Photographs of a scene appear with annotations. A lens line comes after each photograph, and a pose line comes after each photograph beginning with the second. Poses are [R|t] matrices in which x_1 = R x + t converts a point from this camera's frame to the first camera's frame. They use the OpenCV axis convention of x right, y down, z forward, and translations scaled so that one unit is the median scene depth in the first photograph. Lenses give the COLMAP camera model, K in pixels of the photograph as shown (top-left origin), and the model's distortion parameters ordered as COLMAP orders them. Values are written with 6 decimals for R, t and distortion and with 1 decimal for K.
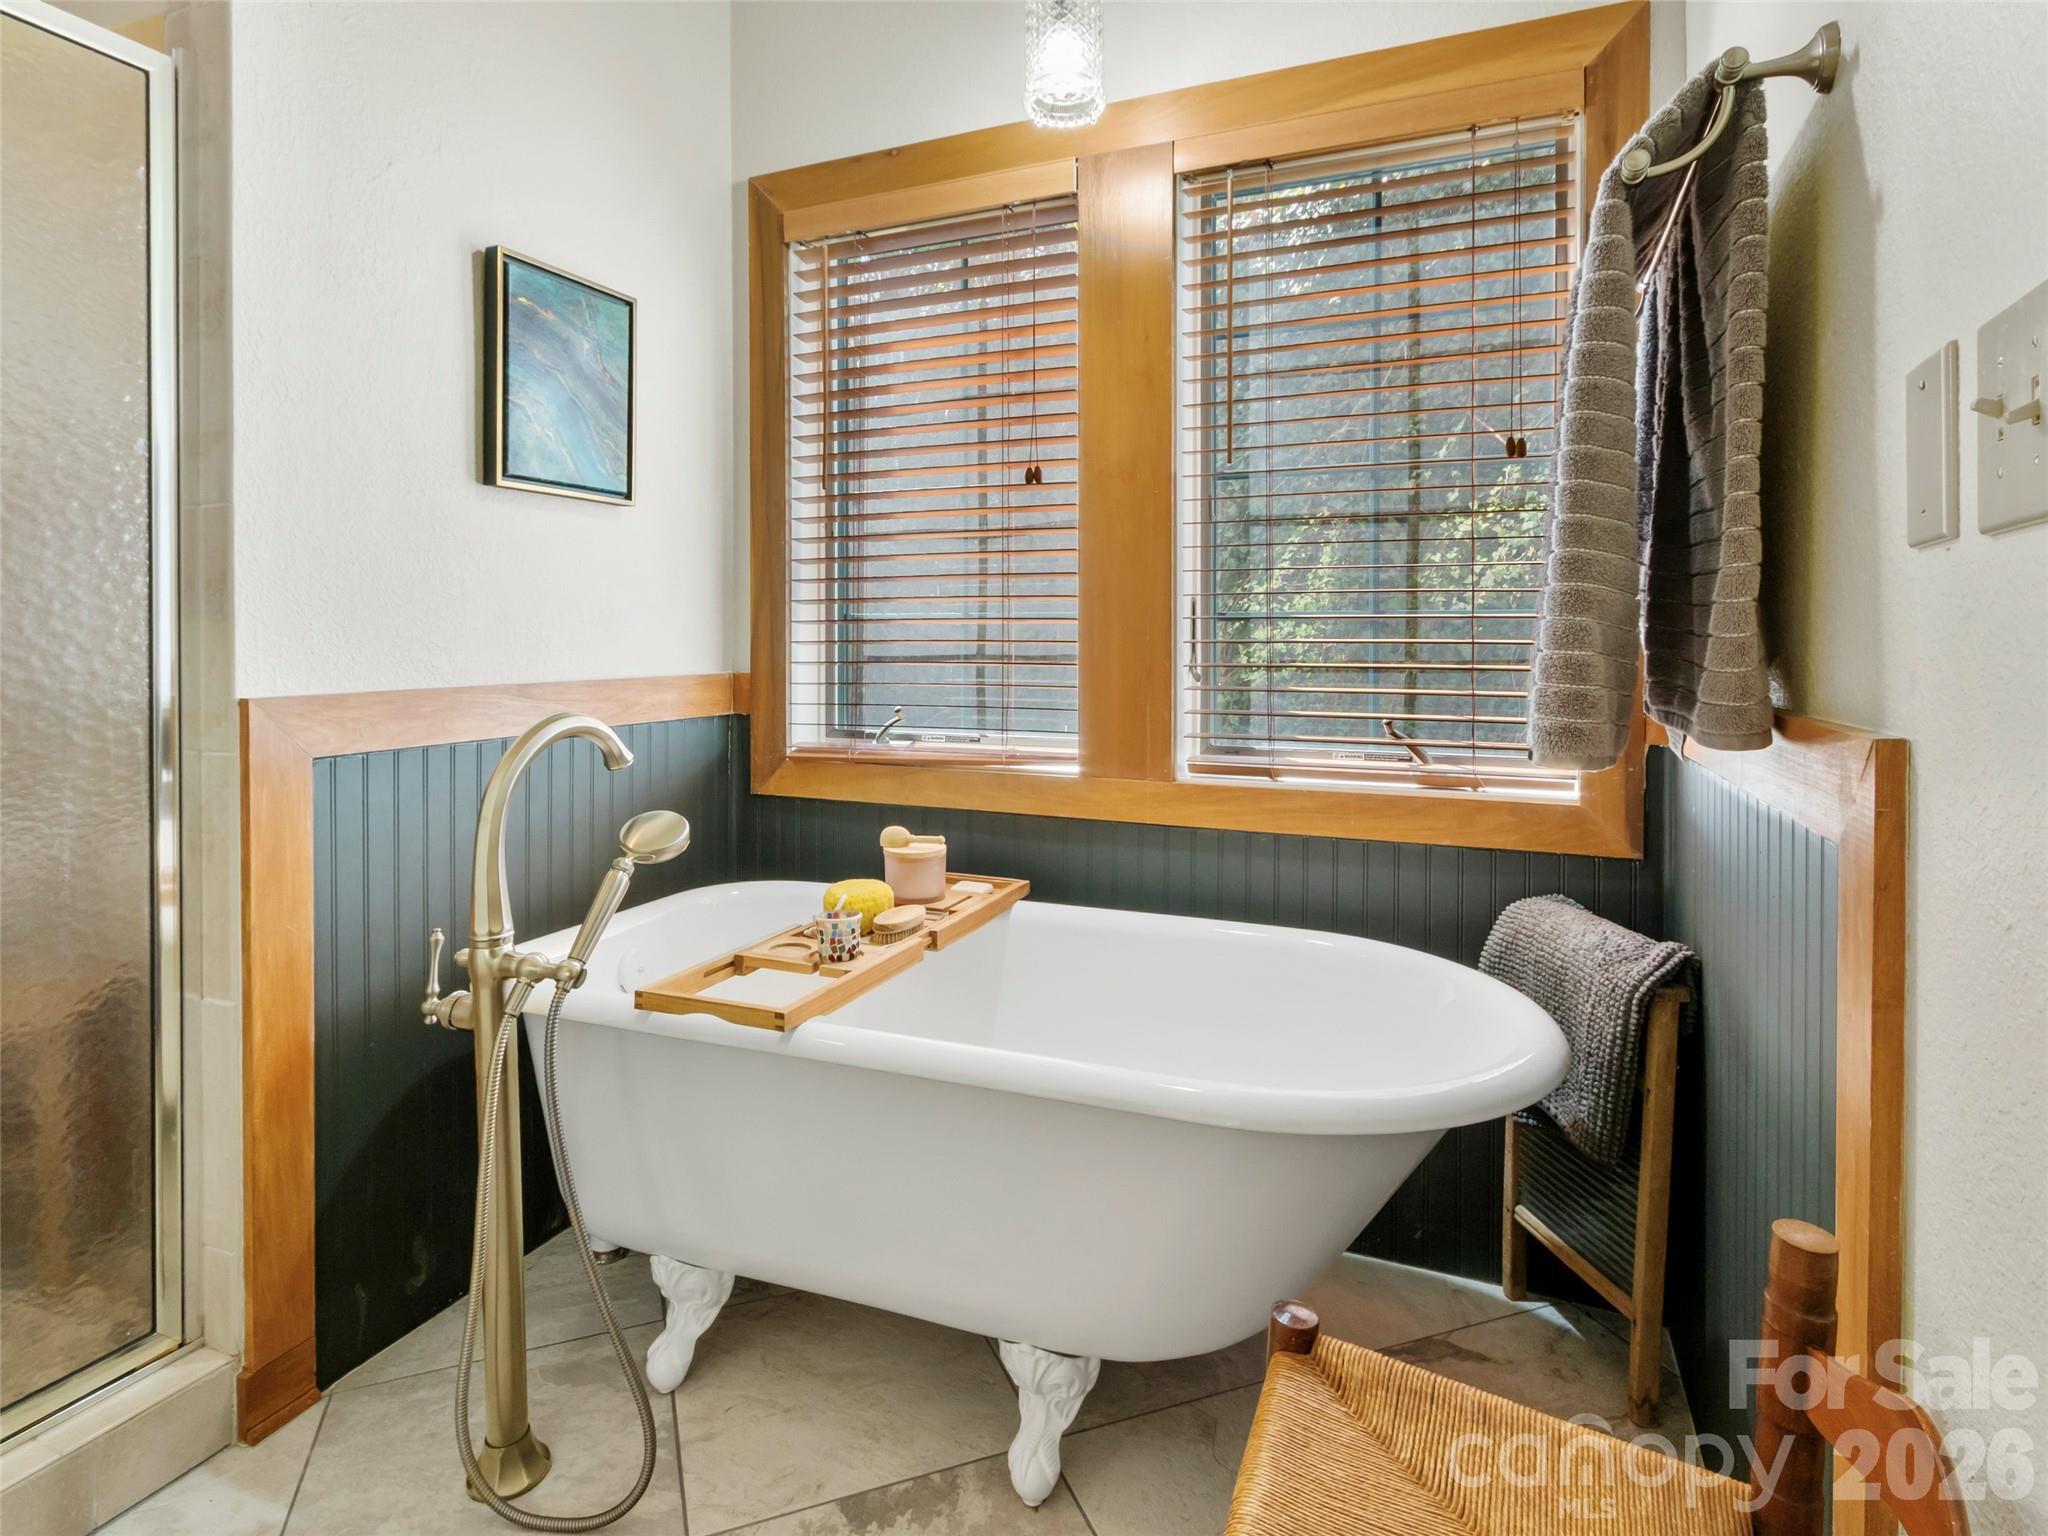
lens RADIAL K [[1076.1, 0, 1042.8], [0, 1076.1, 646.5], [0, 0, 1]] dist [0.005908, -0.002587]
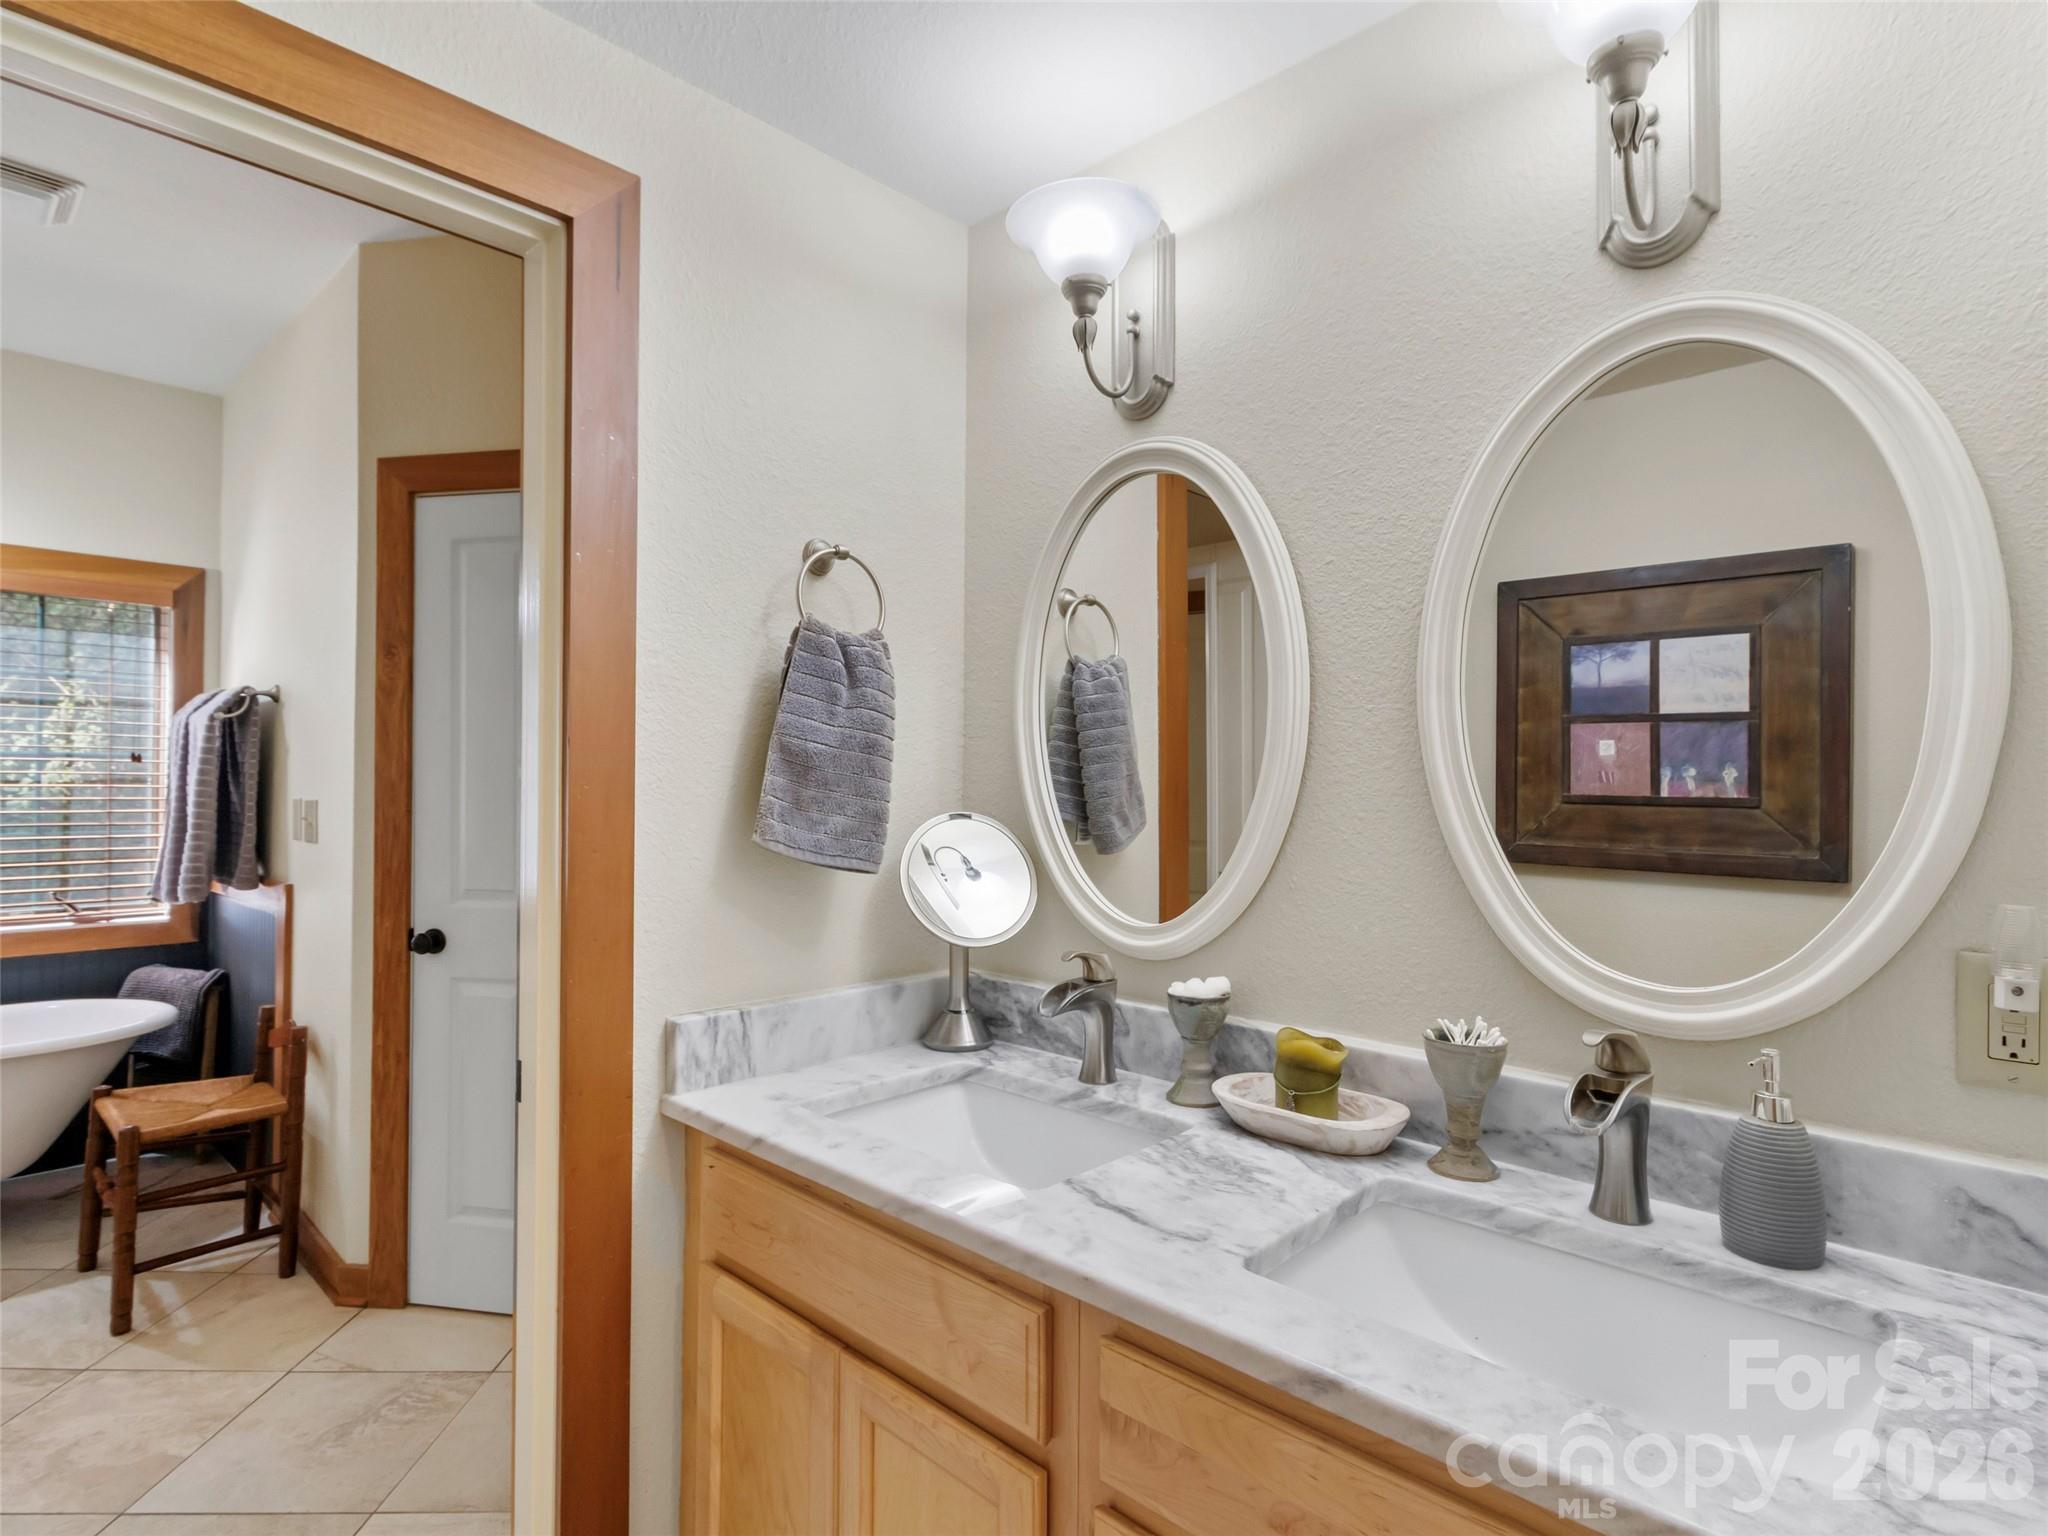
lens RADIAL K [[1076.1, 0, 1021.9], [0, 1076.1, 763.2], [0, 0, 1]] dist [0.005908, -0.002587]
pose [[0.344982, 0.010587, 0.938550, -1.236462], [-0.000498, 0.999938, -0.011096, -0.193518], [-0.938609, 0.003360, 0.344966, -1.779412]]
